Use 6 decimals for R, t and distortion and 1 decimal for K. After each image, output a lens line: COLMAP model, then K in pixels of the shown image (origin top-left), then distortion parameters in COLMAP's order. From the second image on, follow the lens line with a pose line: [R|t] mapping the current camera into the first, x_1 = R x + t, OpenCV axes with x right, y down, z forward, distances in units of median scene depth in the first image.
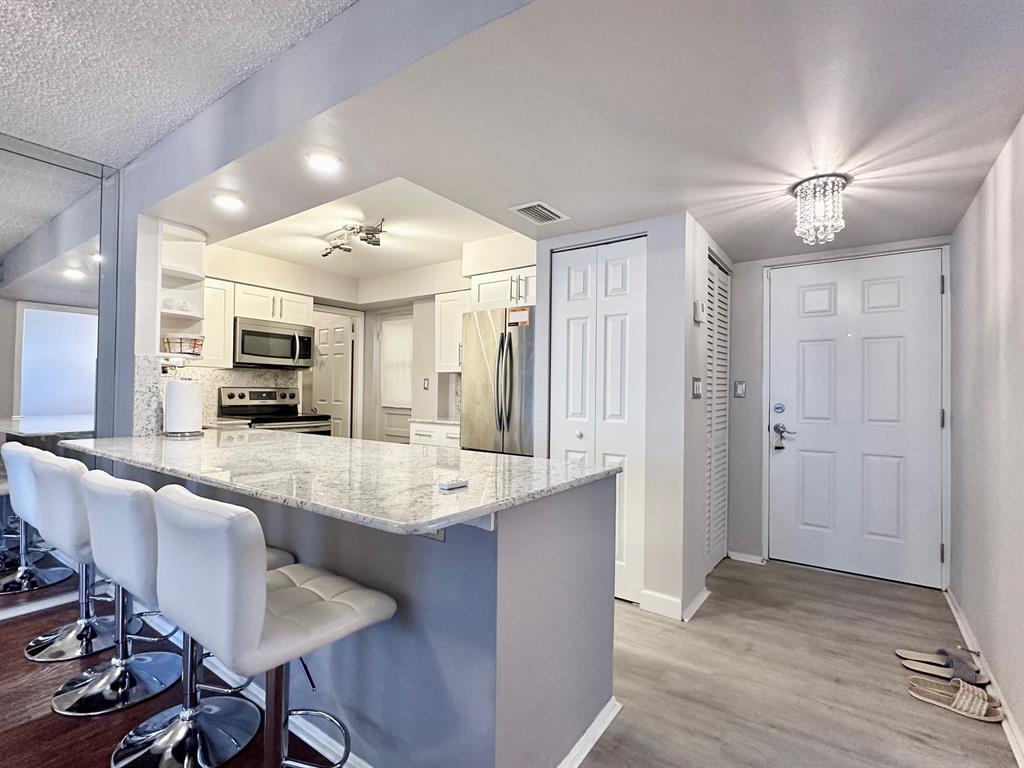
lens RADIAL K [[487.1, 0, 511.2], [0, 487.1, 383.7], [0, 0, 1]] dist [-0.003632, 0.000264]
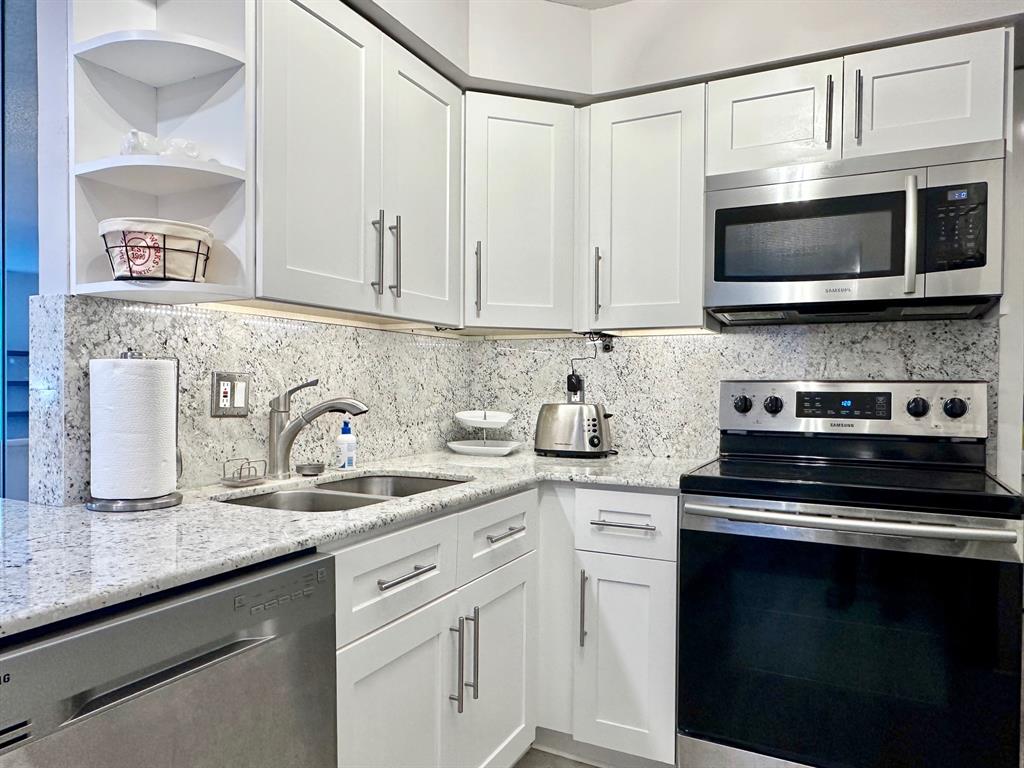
lens RADIAL K [[692.3, 0, 505.8], [0, 692.3, 389.1], [0, 0, 1]] dist [-0.003201, 0.001710]
pose [[0.140388, -0.004859, -0.990085, -0.086739], [0.011450, 0.999929, -0.003283, 0.012835], [0.990030, -0.010876, 0.140434, 0.722986]]
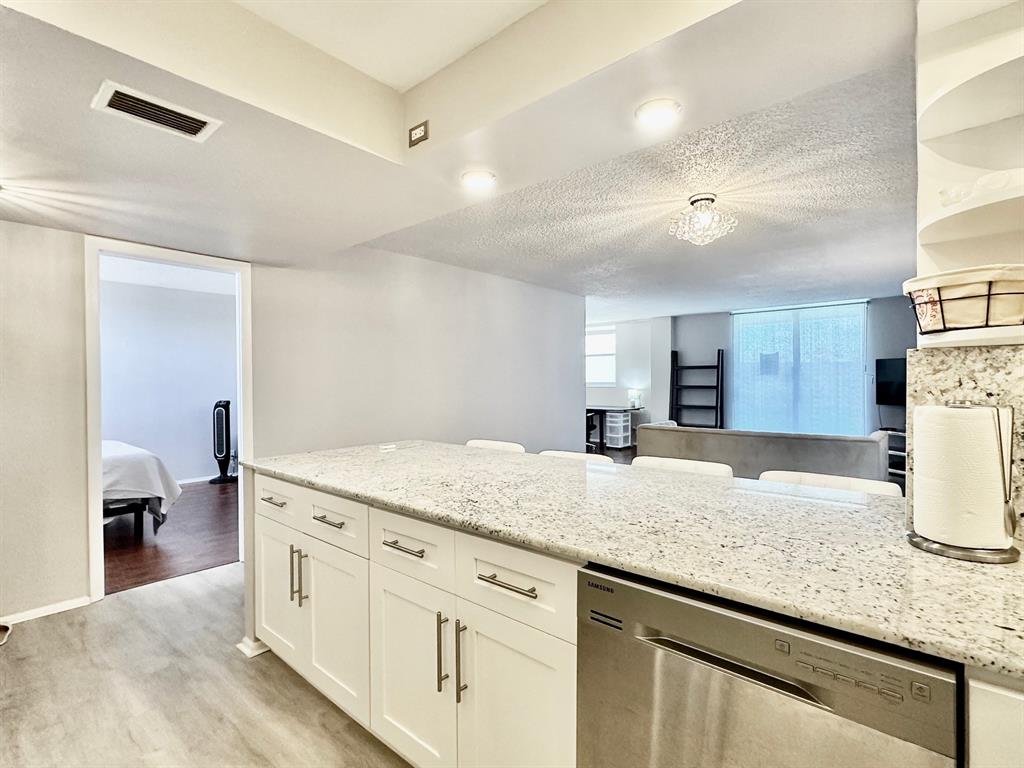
lens RADIAL K [[487.1, 0, 506.4], [0, 487.1, 379.6], [0, 0, 1]] dist [-0.003632, 0.000264]
pose [[-0.995285, -0.011170, 0.096353, -0.228263], [-0.012913, 0.999764, -0.017487, -0.008901], [-0.096134, -0.018649, -0.995194, 0.842077]]
